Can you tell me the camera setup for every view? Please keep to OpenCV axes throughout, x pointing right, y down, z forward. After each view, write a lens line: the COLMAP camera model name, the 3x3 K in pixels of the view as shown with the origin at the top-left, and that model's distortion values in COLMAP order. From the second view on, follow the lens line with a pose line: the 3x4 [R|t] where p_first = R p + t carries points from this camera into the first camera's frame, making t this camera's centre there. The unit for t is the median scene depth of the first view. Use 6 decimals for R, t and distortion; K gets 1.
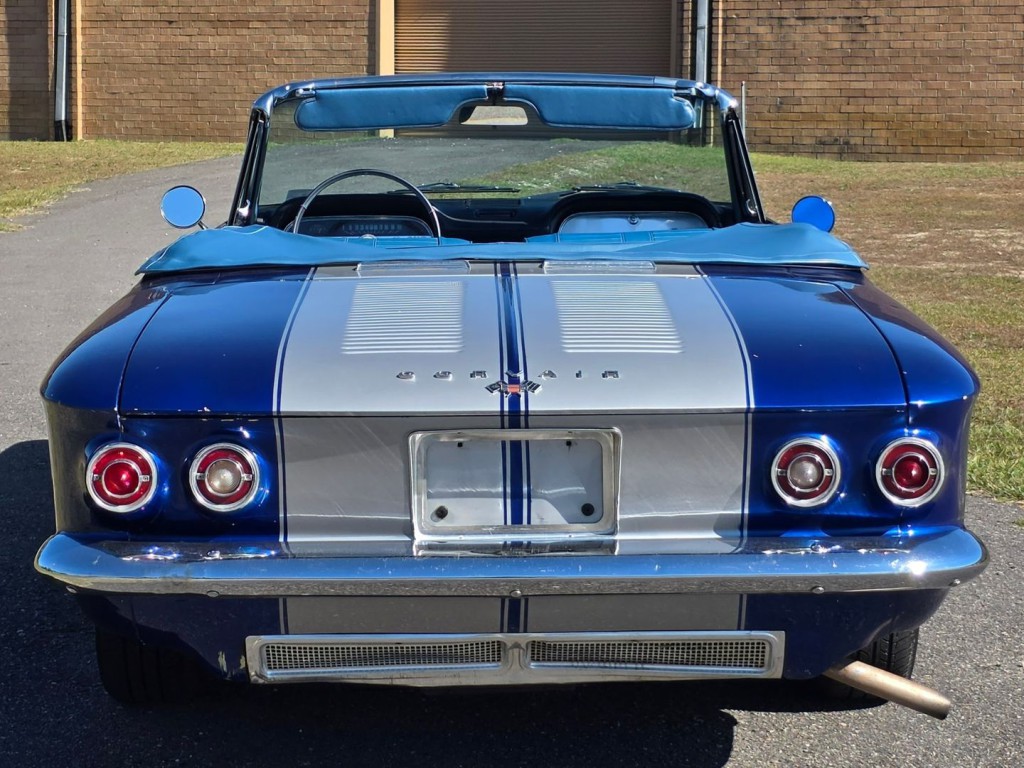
lens RADIAL K [[1930.5, 0, 499.6], [0, 1930.5, 350.9], [0, 0, 1]] dist [0.126560, -0.220421]
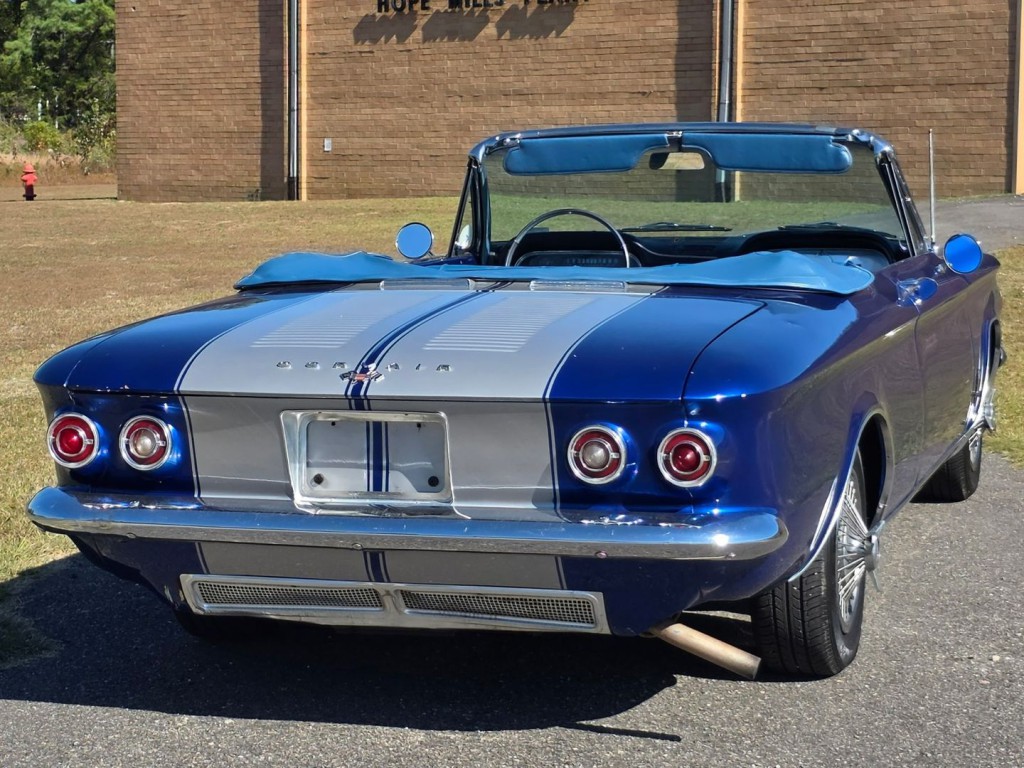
lens RADIAL K [[1779.4, 0, 512.0], [0, 1779.4, 384.0], [0, 0, 1]] dist [0.073244, -0.026939]
pose [[0.969990, 0.026575, -0.241689, 0.354124], [-0.026946, 0.999635, 0.001773, 0.018624], [0.241648, 0.004793, 0.970352, -0.056265]]
